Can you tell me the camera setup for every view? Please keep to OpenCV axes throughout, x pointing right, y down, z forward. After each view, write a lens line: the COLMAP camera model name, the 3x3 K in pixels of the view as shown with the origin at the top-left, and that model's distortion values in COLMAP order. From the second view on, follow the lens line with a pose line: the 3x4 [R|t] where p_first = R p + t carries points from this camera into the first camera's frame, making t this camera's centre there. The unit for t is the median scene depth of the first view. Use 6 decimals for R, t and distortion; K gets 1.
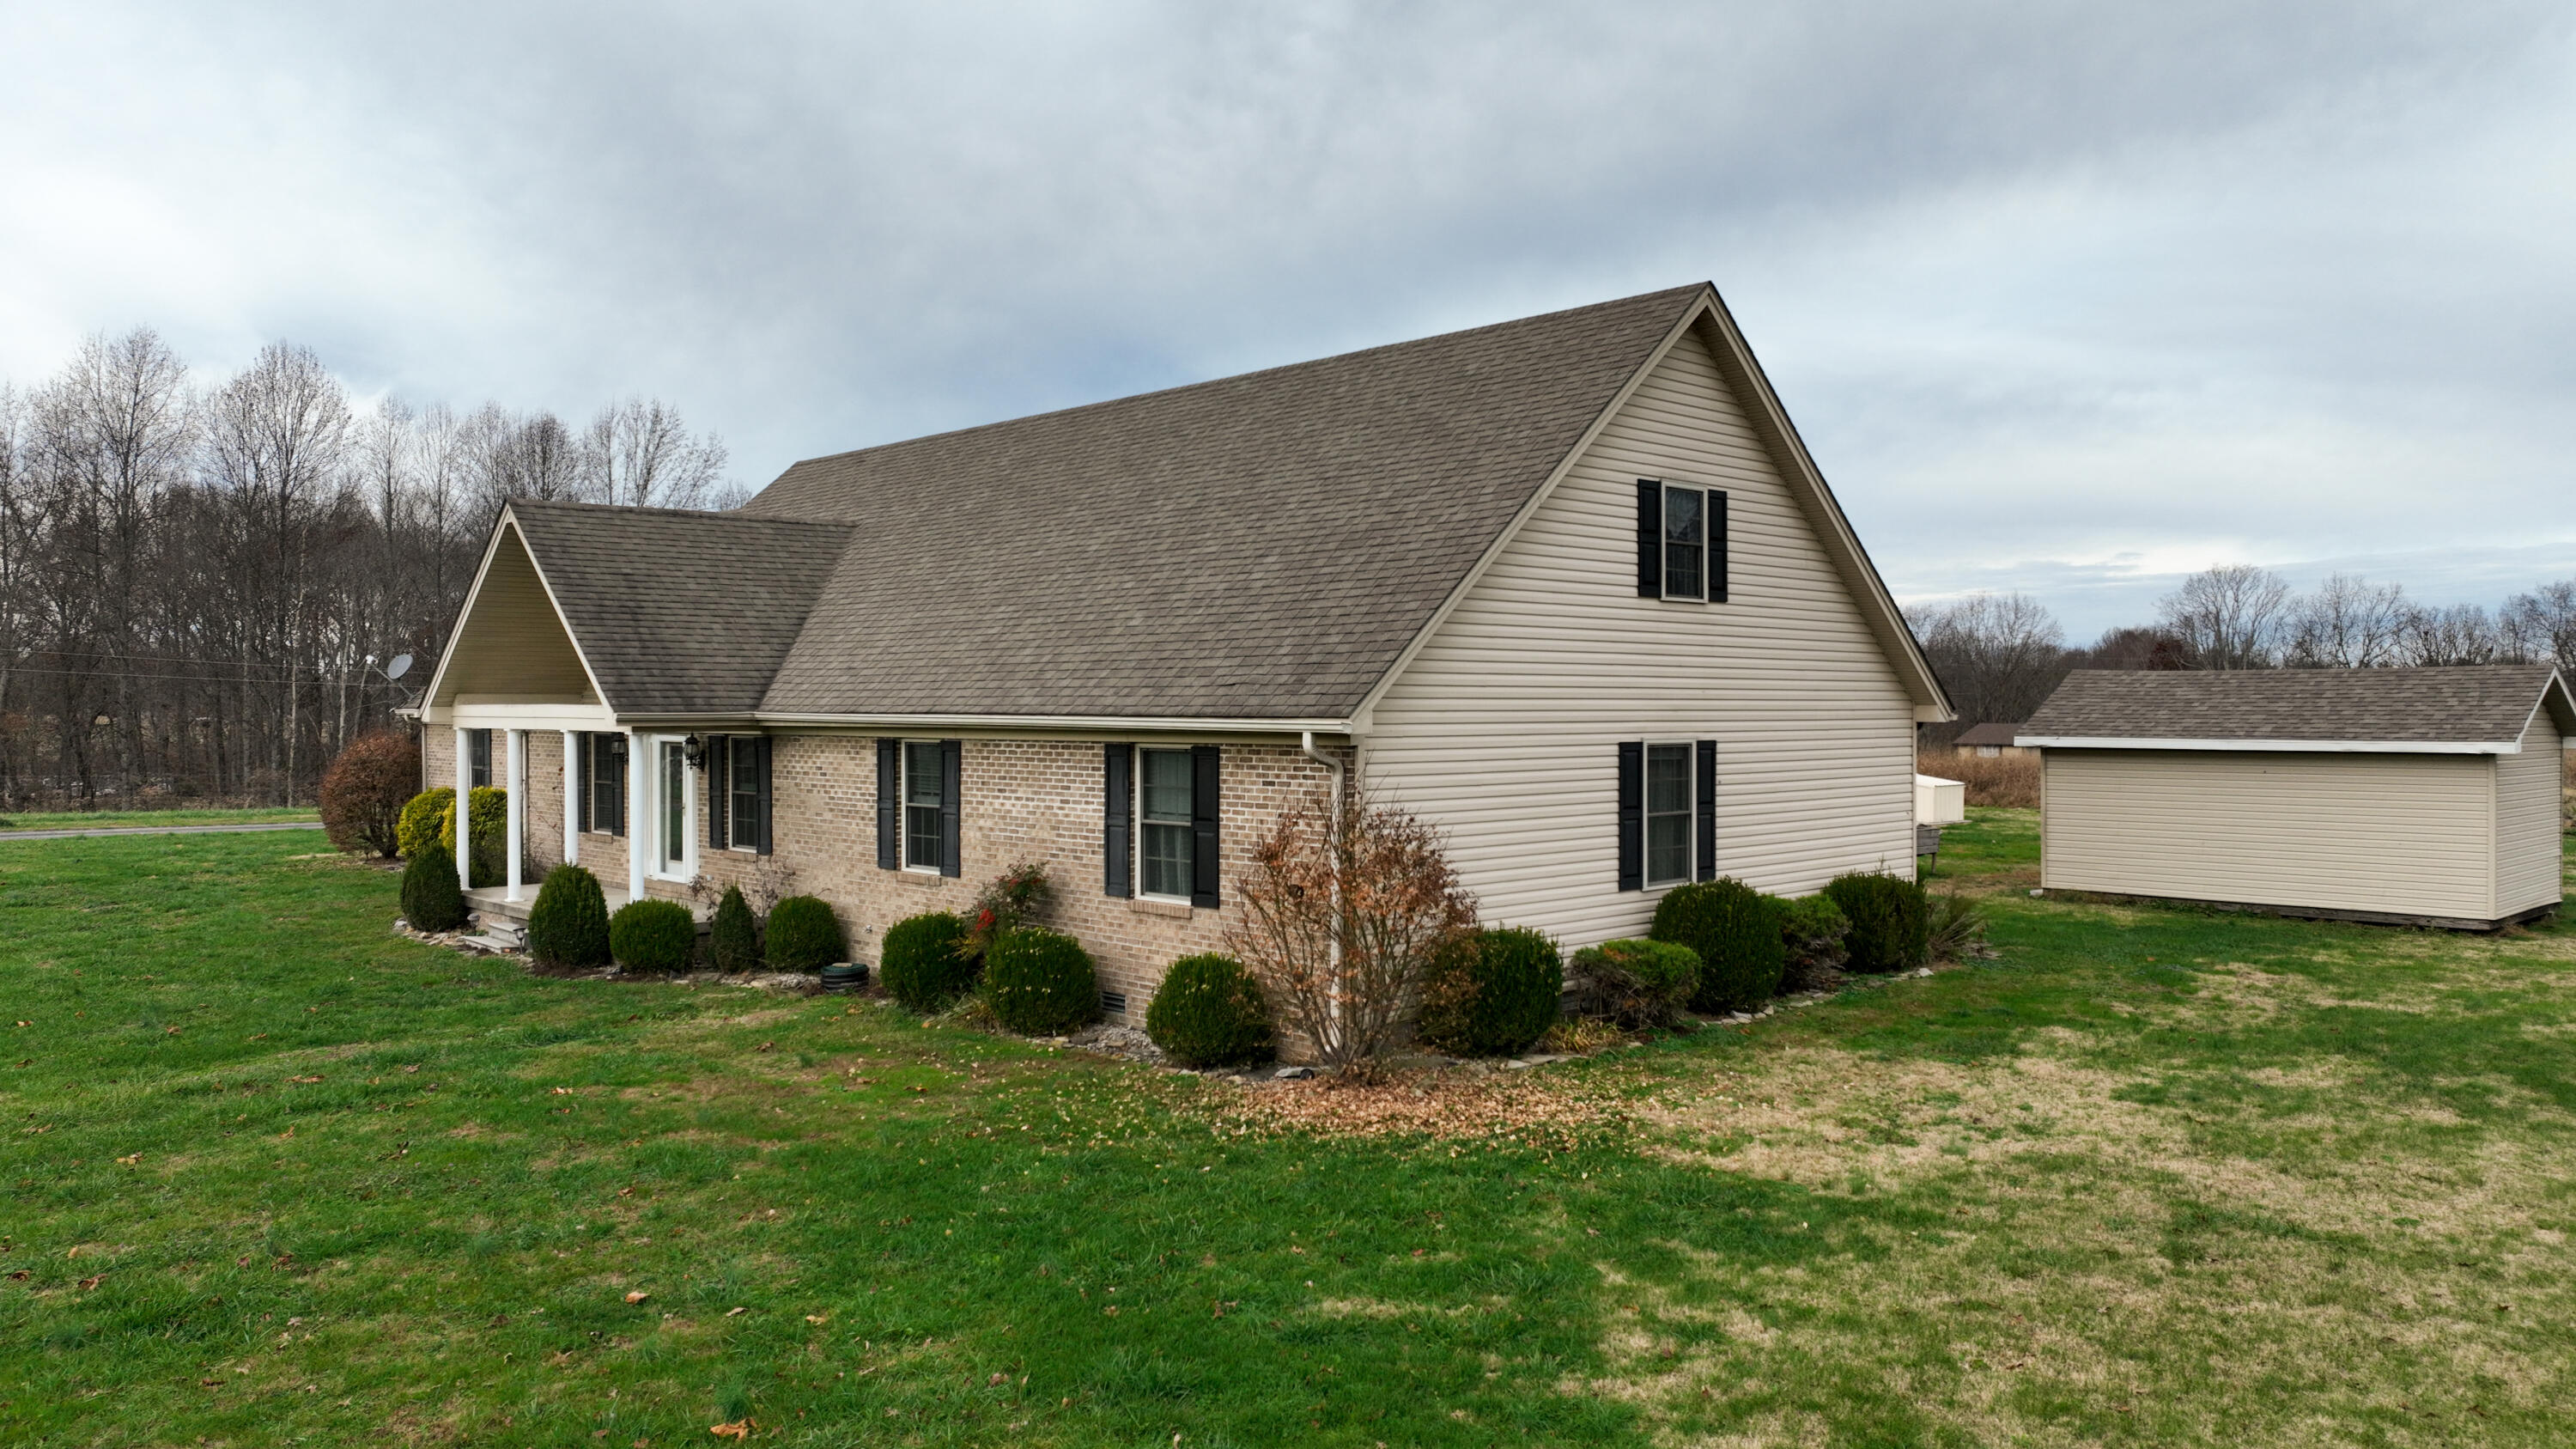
lens RADIAL K [[1799.4, 0, 1302.9], [0, 1799.4, 727.0], [0, 0, 1]] dist [0.004178, 0.005247]
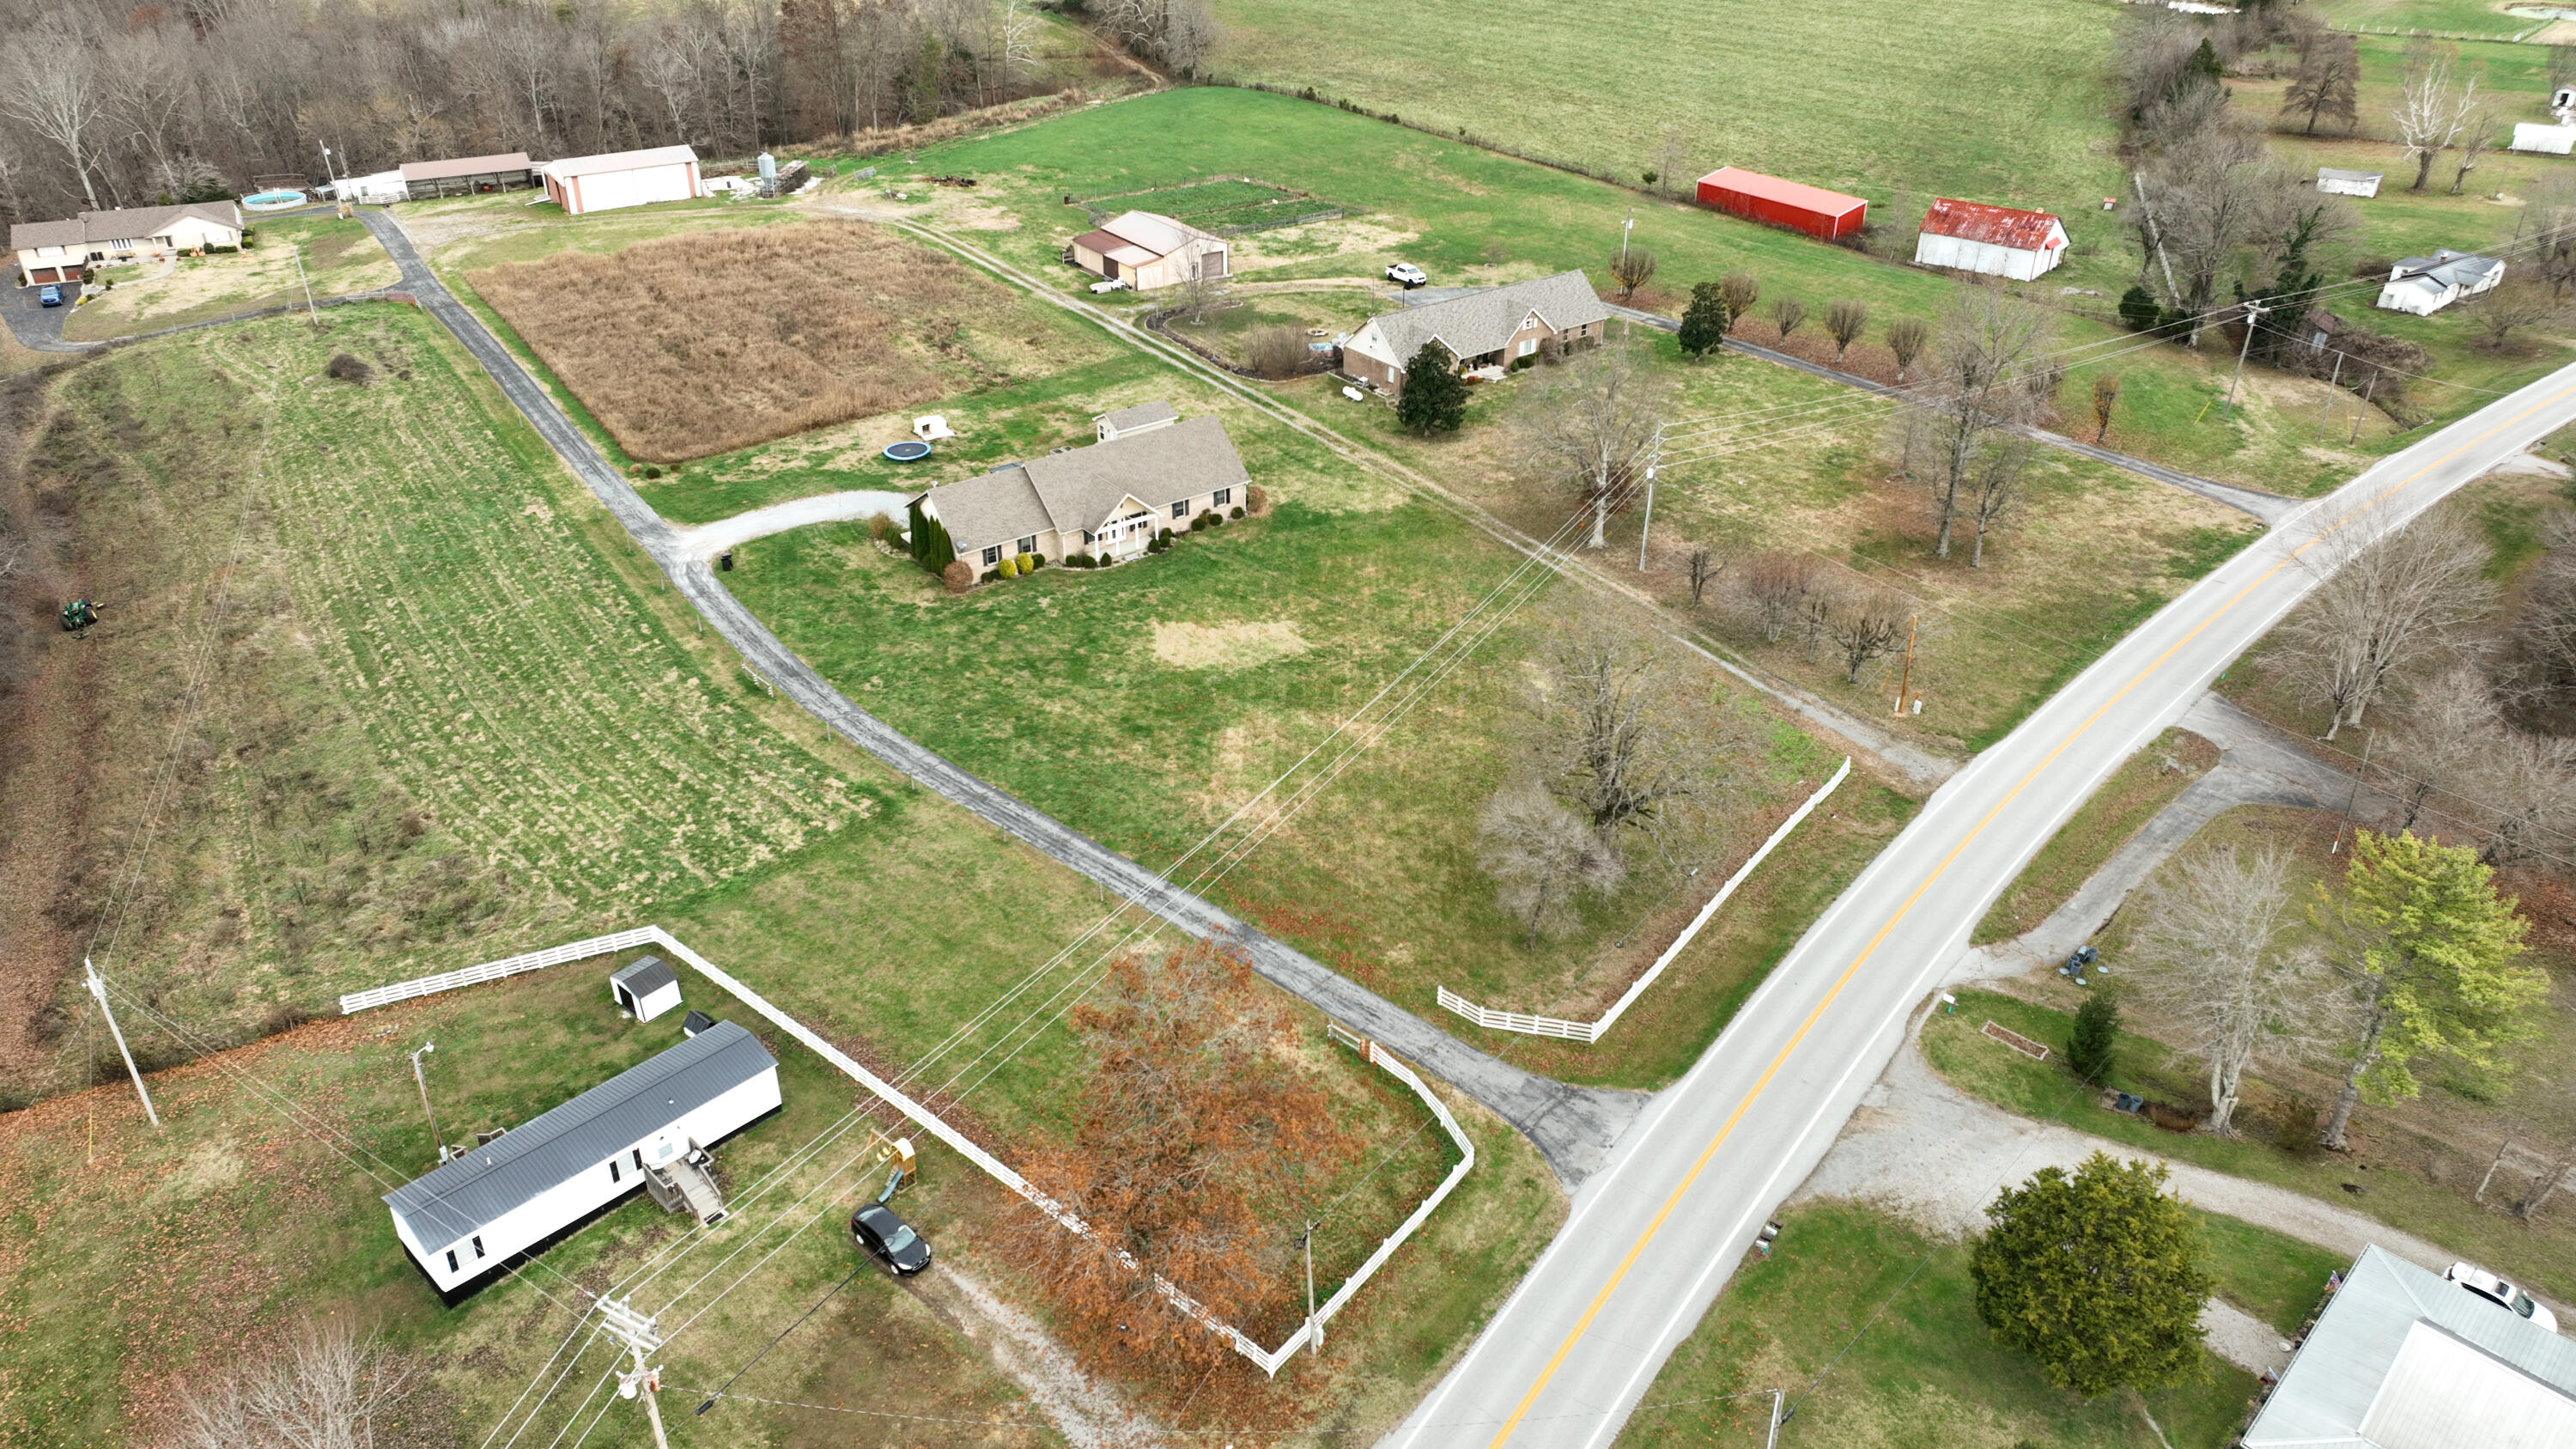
lens RADIAL K [[1799.4, 0, 1302.9], [0, 1799.4, 727.0], [0, 0, 1]] dist [0.004178, 0.005247]
pose [[0.112509, -0.499907, 0.858740, -7.366579], [0.004312, 0.864465, 0.502675, -3.072032], [-0.993641, -0.052852, 0.099416, -0.319229]]
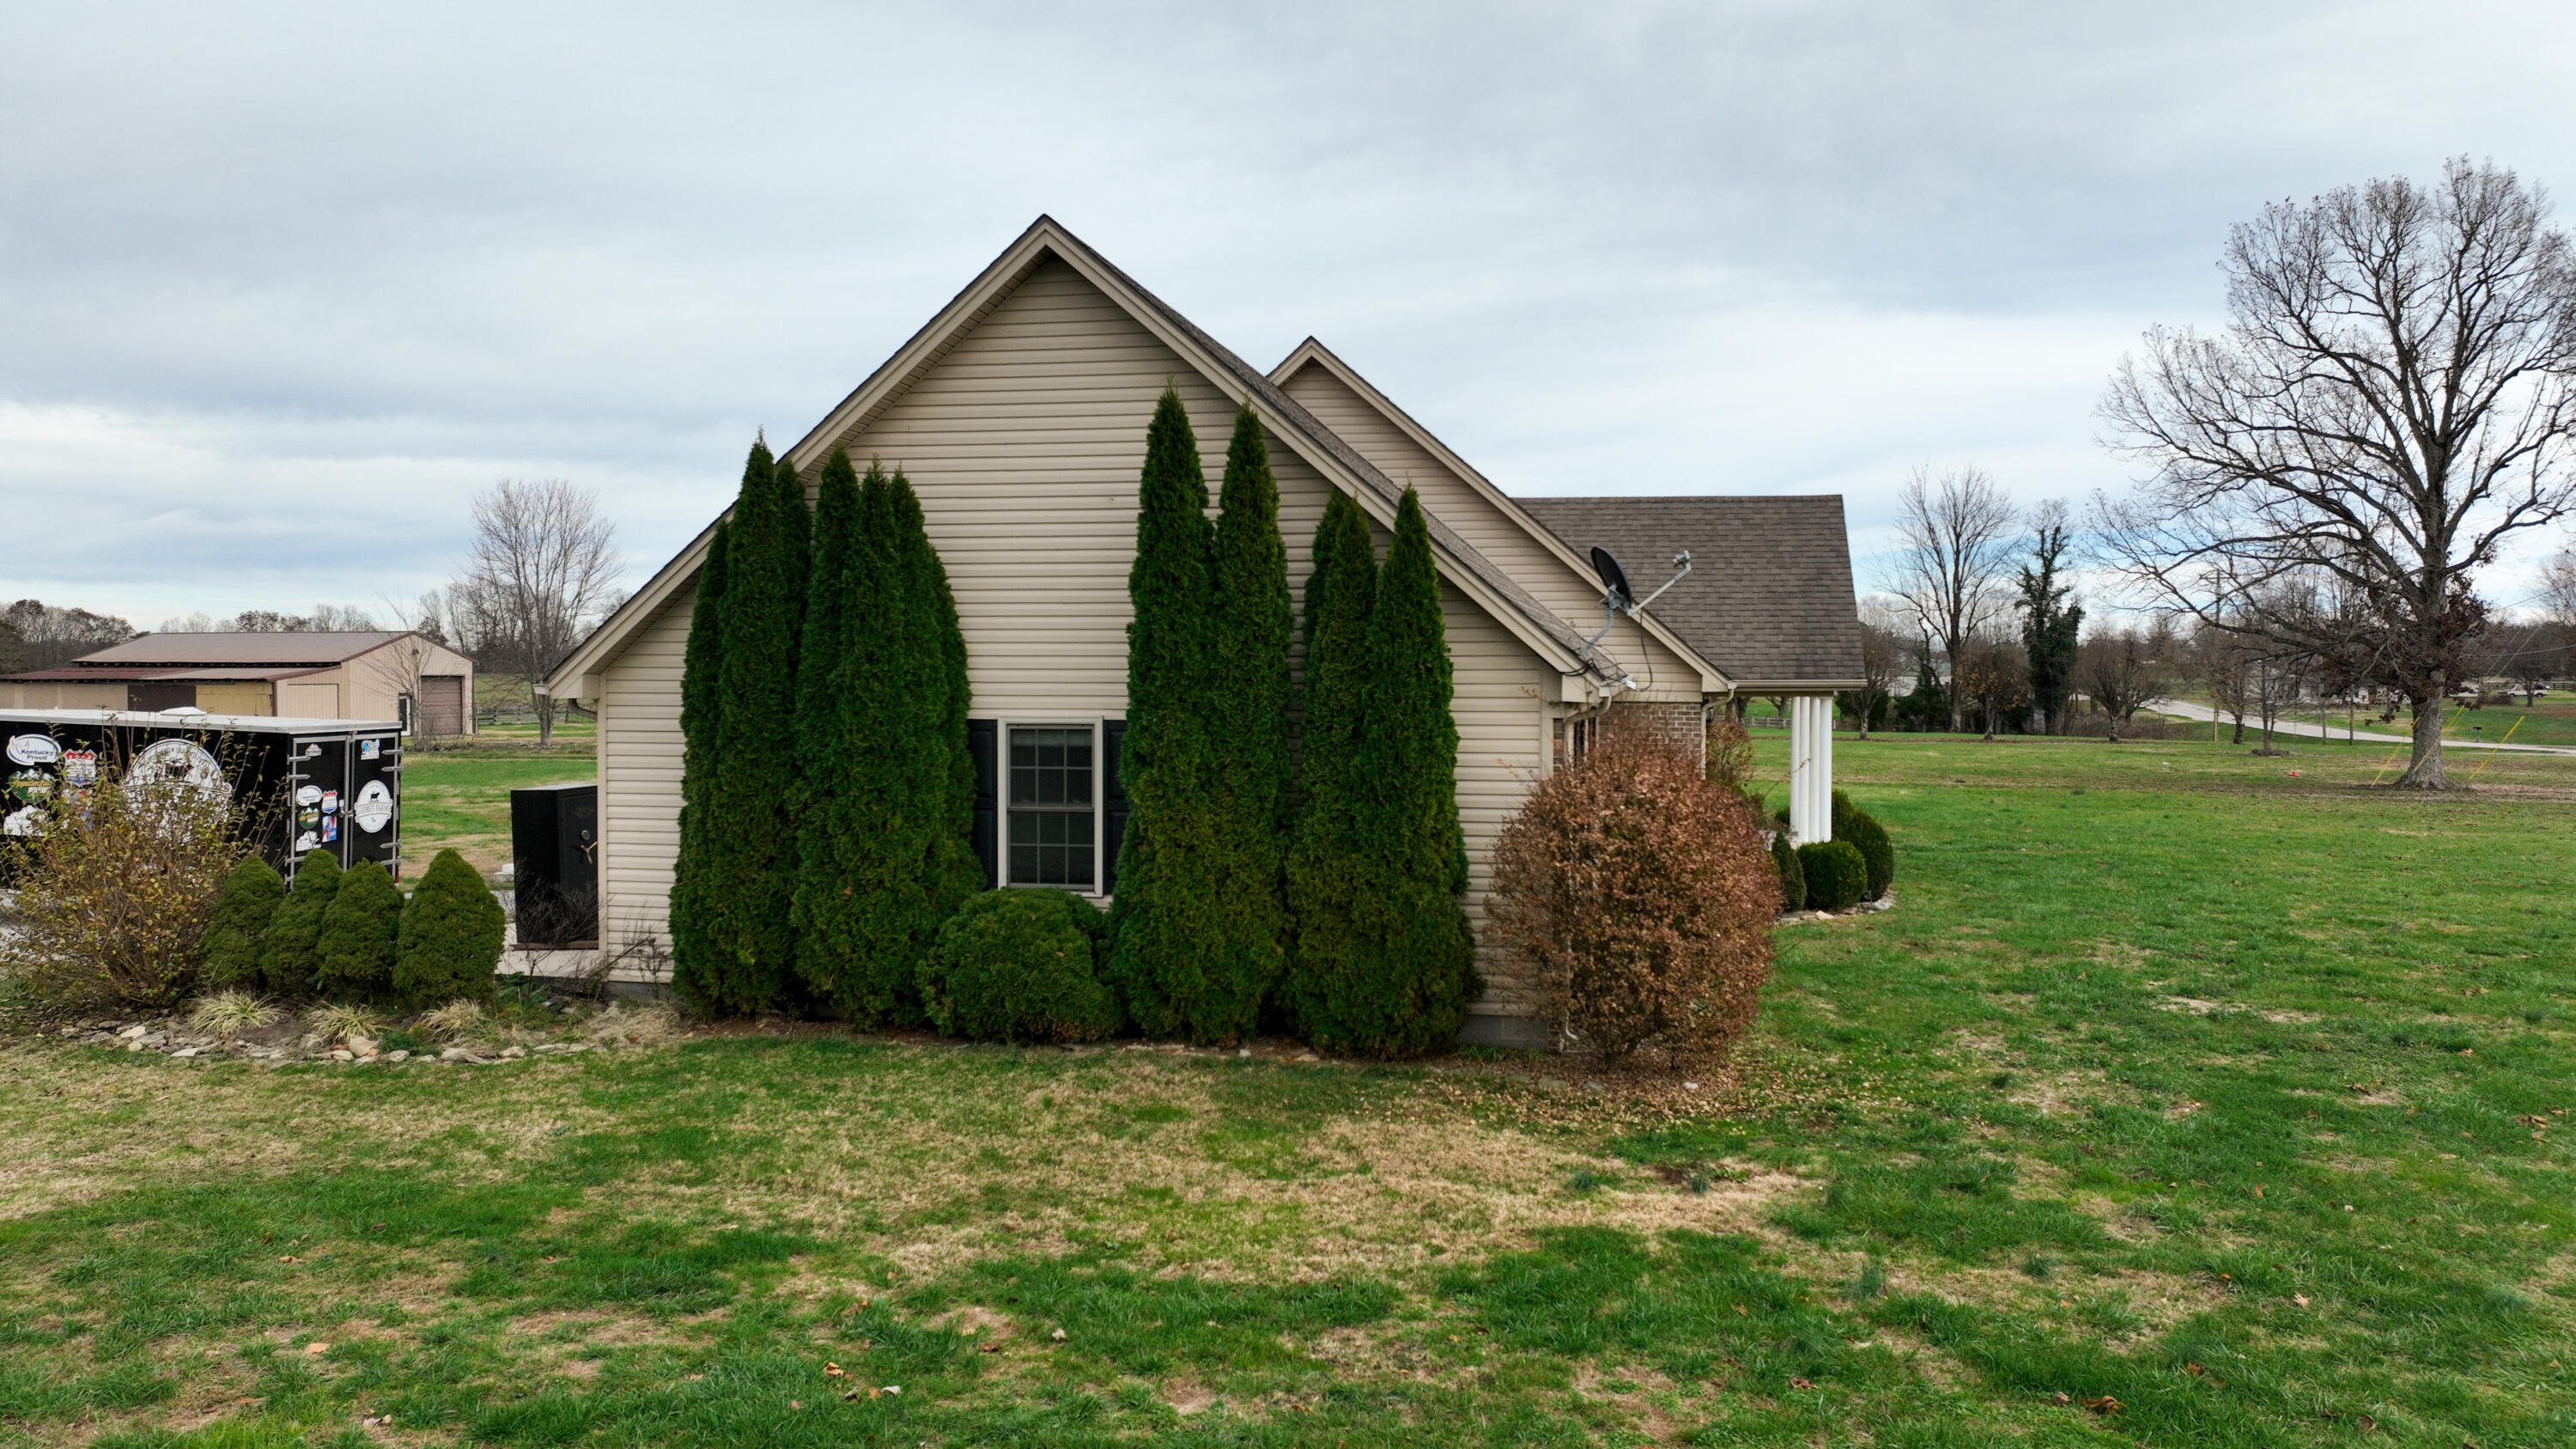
lens RADIAL K [[1799.4, 0, 1302.9], [0, 1799.4, 727.0], [0, 0, 1]] dist [0.004178, 0.005247]
pose [[-0.571934, -0.011873, 0.820214, -1.447169], [0.004169, 0.999840, 0.017381, -0.020285], [-0.820289, 0.013360, -0.571793, 2.345461]]
